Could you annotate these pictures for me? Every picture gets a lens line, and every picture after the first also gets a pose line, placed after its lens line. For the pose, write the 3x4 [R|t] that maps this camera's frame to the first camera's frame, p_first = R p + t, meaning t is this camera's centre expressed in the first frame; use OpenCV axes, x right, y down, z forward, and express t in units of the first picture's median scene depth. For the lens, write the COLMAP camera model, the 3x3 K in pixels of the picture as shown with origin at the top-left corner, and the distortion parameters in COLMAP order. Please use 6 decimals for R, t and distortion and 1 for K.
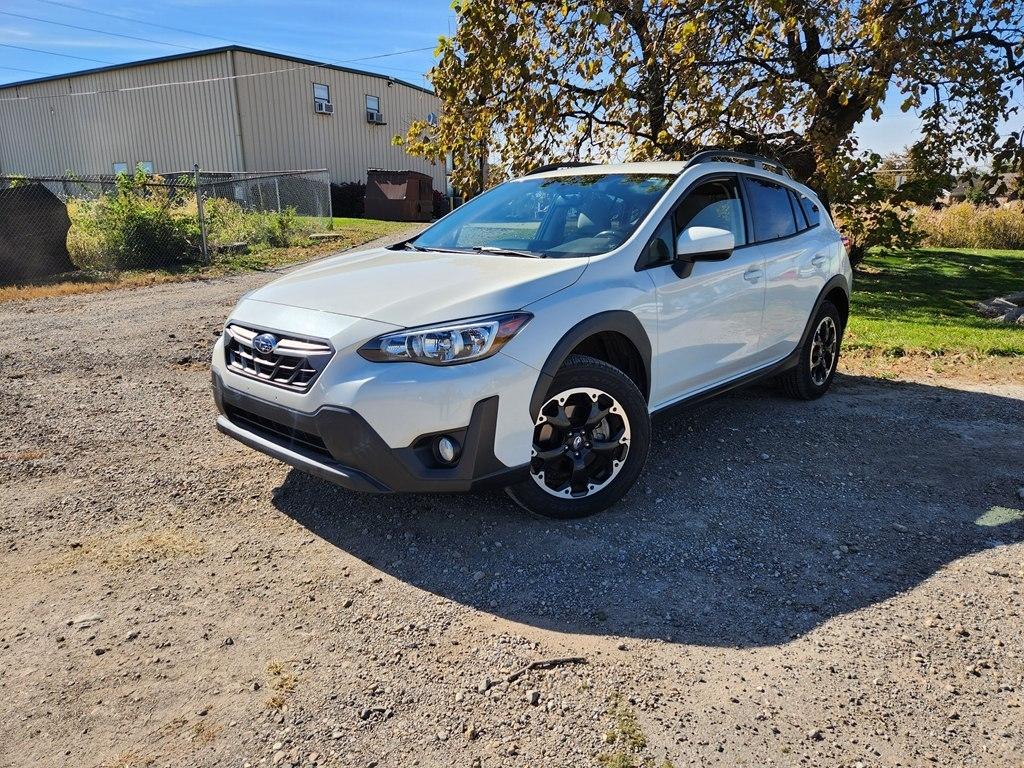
lens RADIAL K [[677.7, 0, 512.7], [0, 677.7, 393.0], [0, 0, 1]] dist [0.072400, -0.058279]
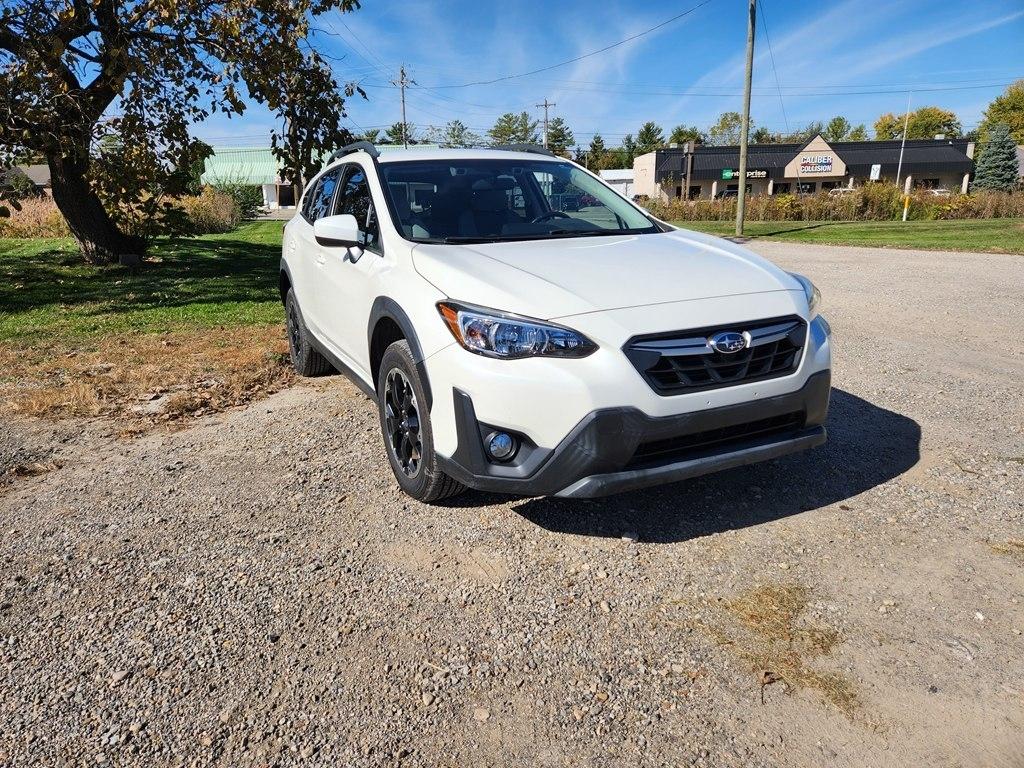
lens RADIAL K [[677.7, 0, 501.9], [0, 677.7, 380.3], [0, 0, 1]] dist [0.072400, -0.058279]
pose [[0.375597, -0.246760, 0.893329, -1.159524], [0.251670, 0.954839, 0.157938, -0.216937], [-0.891958, 0.165503, 0.420737, 0.818196]]
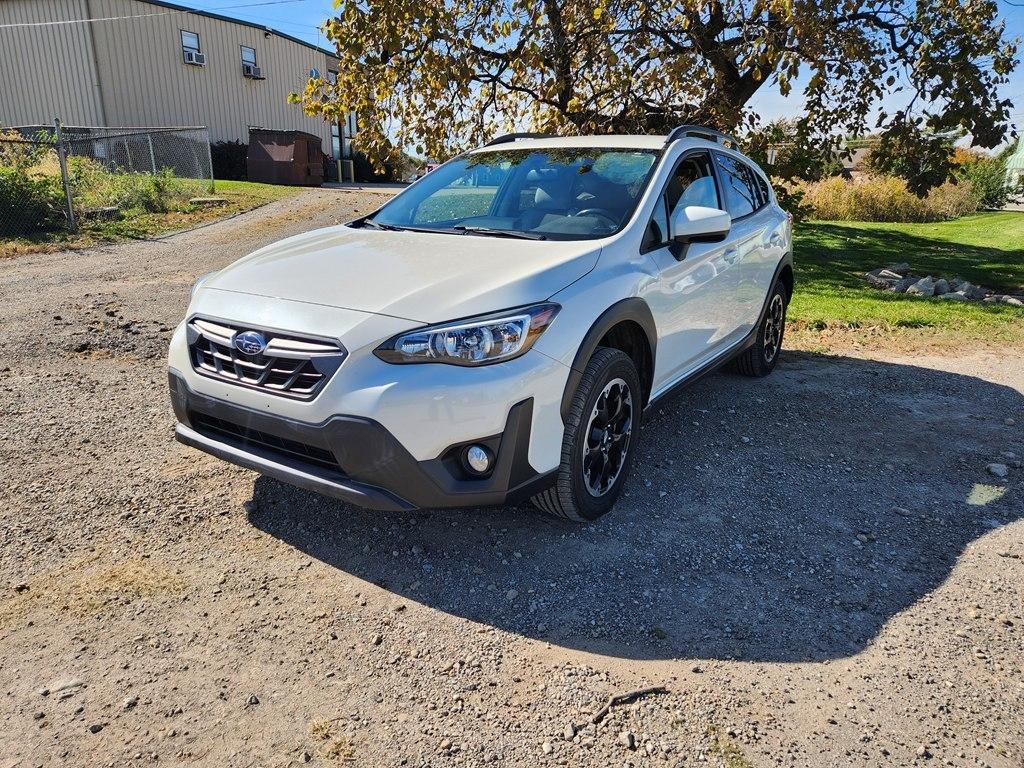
lens RADIAL K [[677.7, 0, 504.1], [0, 677.7, 394.1], [0, 0, 1]] dist [0.072400, -0.058279]
pose [[0.988720, -0.029692, 0.146803, -0.154921], [0.022723, 0.998544, 0.048921, -0.038382], [-0.148042, -0.045033, 0.987955, 0.088307]]
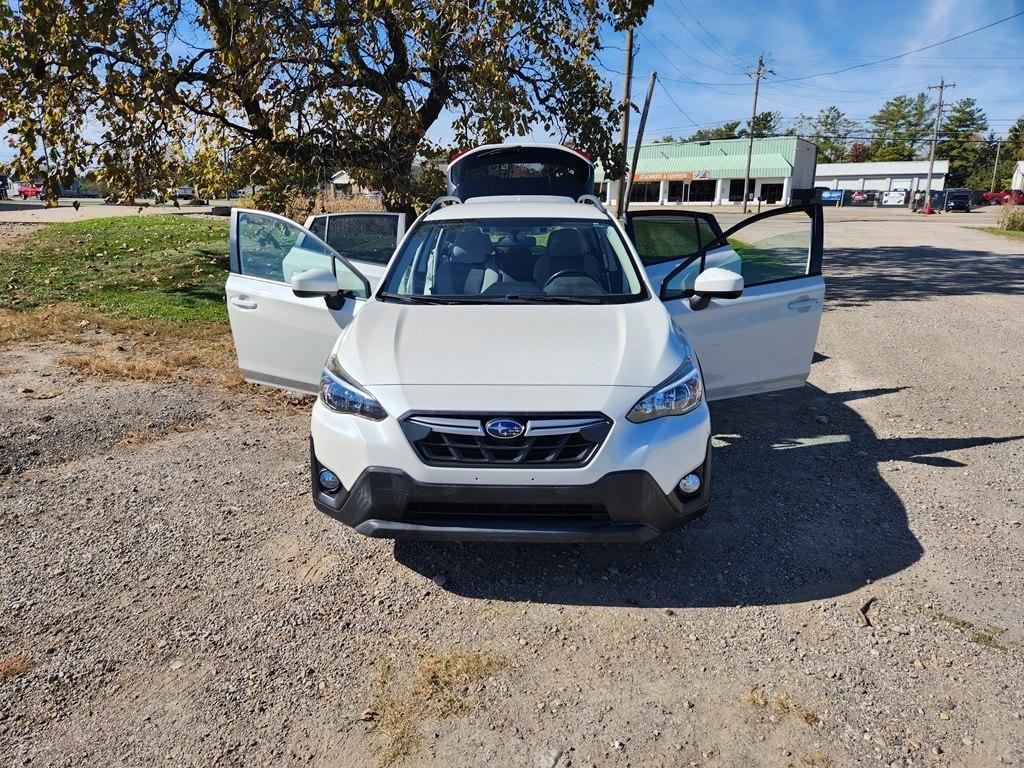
lens RADIAL K [[677.7, 0, 501.4], [0, 677.7, 386.5], [0, 0, 1]] dist [0.072400, -0.058279]
pose [[0.768615, -0.174600, 0.615424, -0.863138], [0.163330, 0.983709, 0.075099, -0.185225], [-0.618510, 0.042795, 0.784610, 0.220167]]
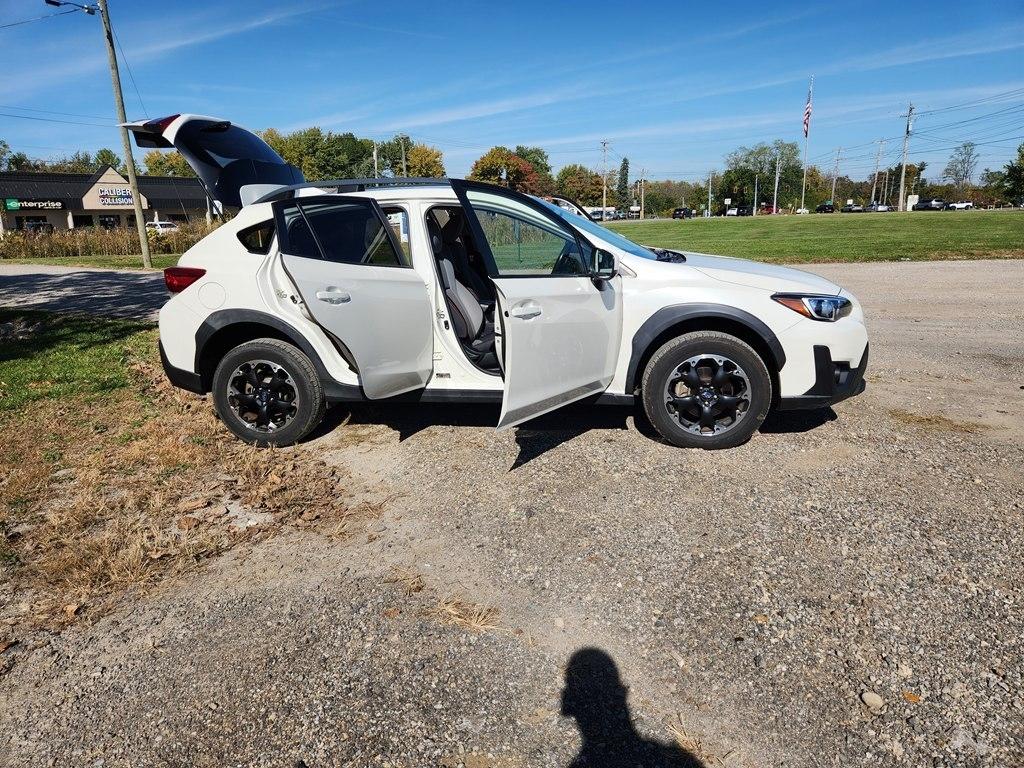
lens RADIAL K [[677.7, 0, 512.2], [0, 677.7, 384.6], [0, 0, 1]] dist [0.072400, -0.058279]
pose [[-0.550732, -0.189558, 0.812873, -1.207470], [0.234520, 0.899499, 0.368650, -0.639871], [-0.801058, 0.393662, -0.450927, 2.286000]]
